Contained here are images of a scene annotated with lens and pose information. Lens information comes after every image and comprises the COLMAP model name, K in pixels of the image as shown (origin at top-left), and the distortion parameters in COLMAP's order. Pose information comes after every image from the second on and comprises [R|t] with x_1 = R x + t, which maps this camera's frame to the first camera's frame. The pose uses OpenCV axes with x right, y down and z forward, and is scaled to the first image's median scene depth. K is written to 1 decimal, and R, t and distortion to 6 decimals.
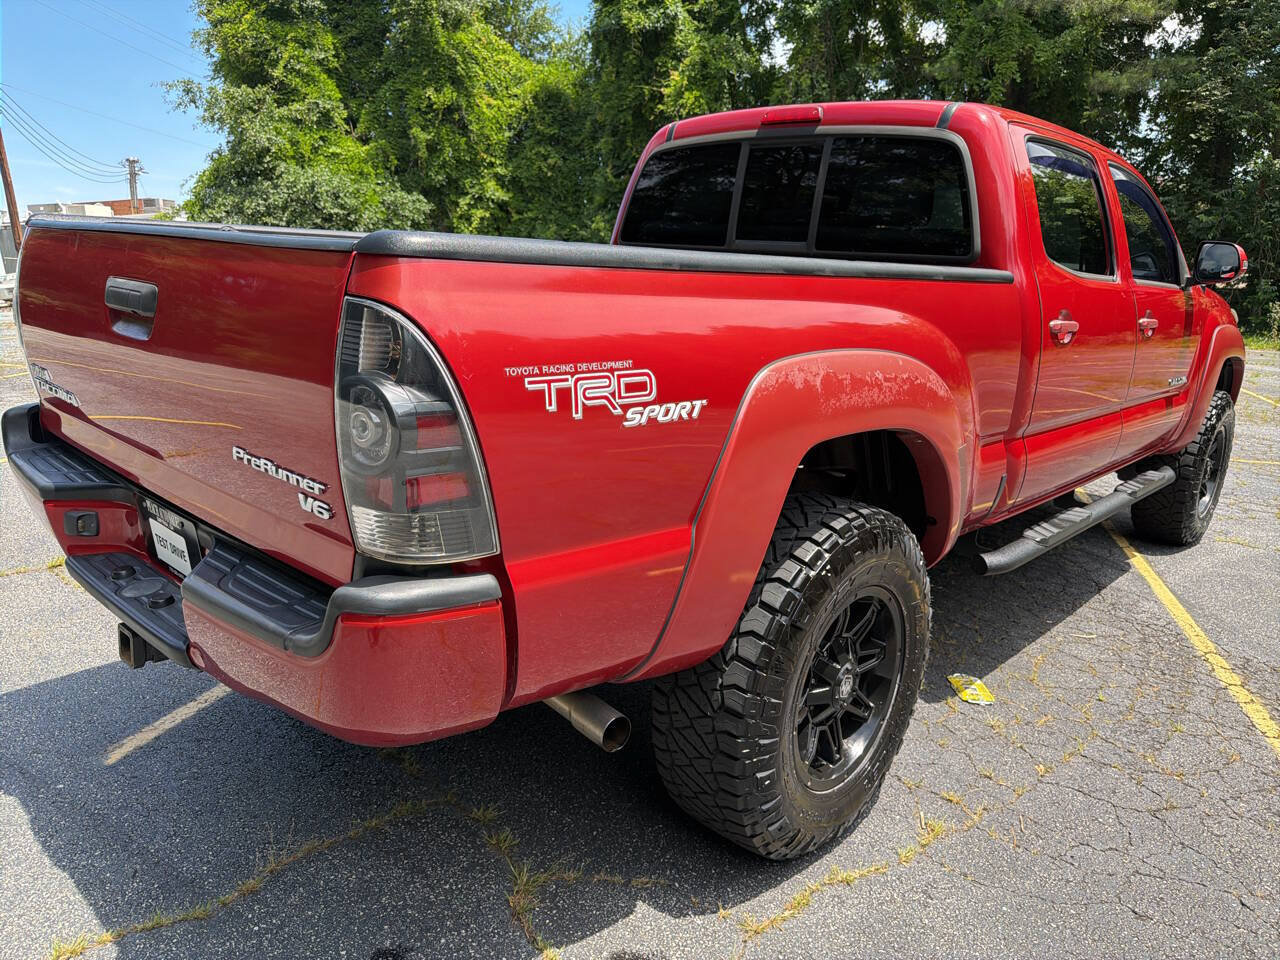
lens RADIAL K [[911.9, 0, 648.5], [0, 911.9, 476.6], [0, 0, 1]] dist [0.034661, -0.045879]
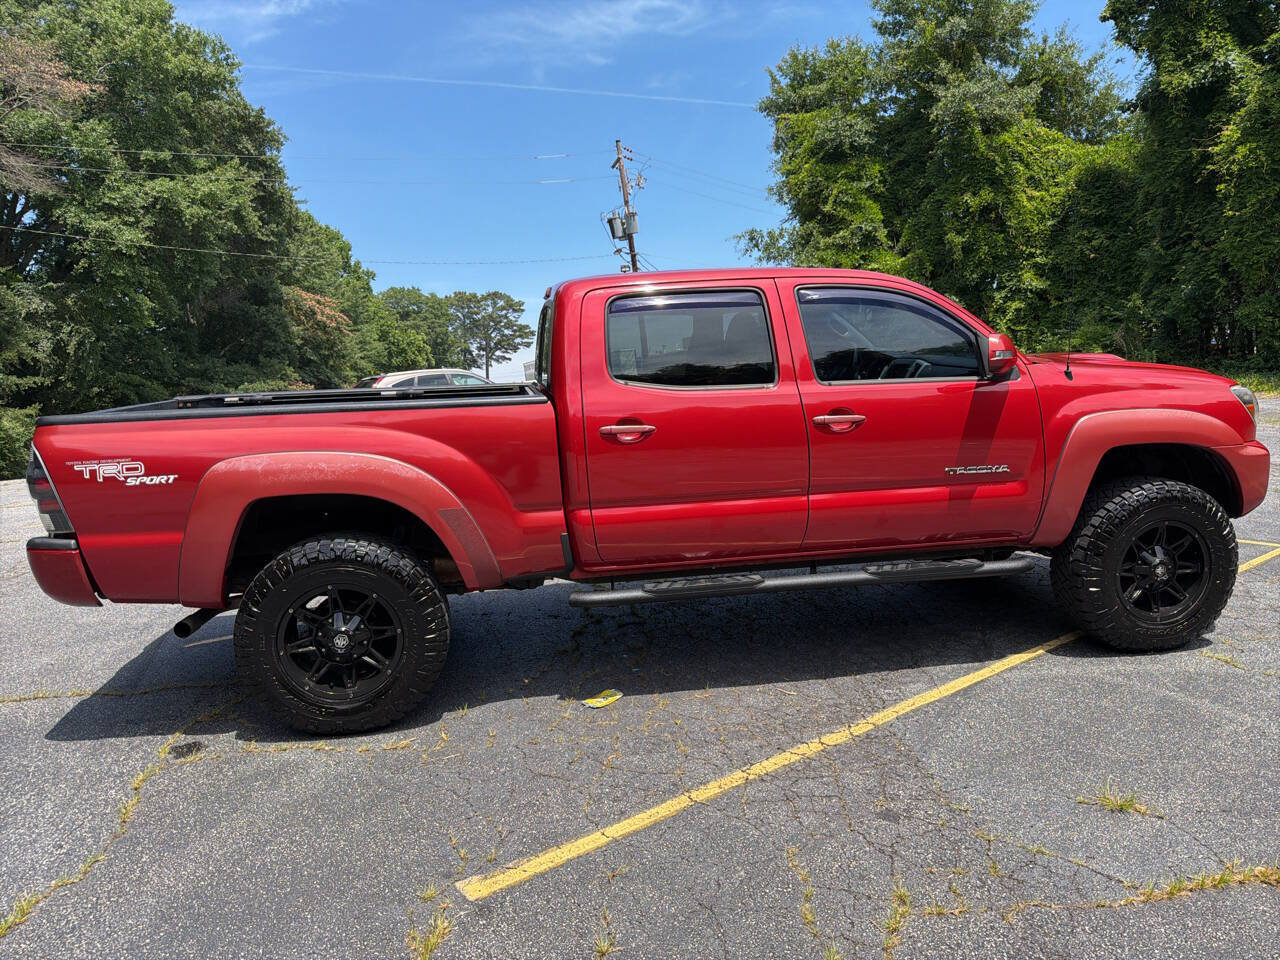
lens RADIAL K [[911.9, 0, 645.6], [0, 911.9, 484.1], [0, 0, 1]] dist [0.034661, -0.045879]
pose [[0.779403, 0.009296, -0.626454, 0.133710], [-0.067614, 0.995298, -0.069353, 0.000953], [0.622864, 0.096411, 0.776366, -0.002081]]
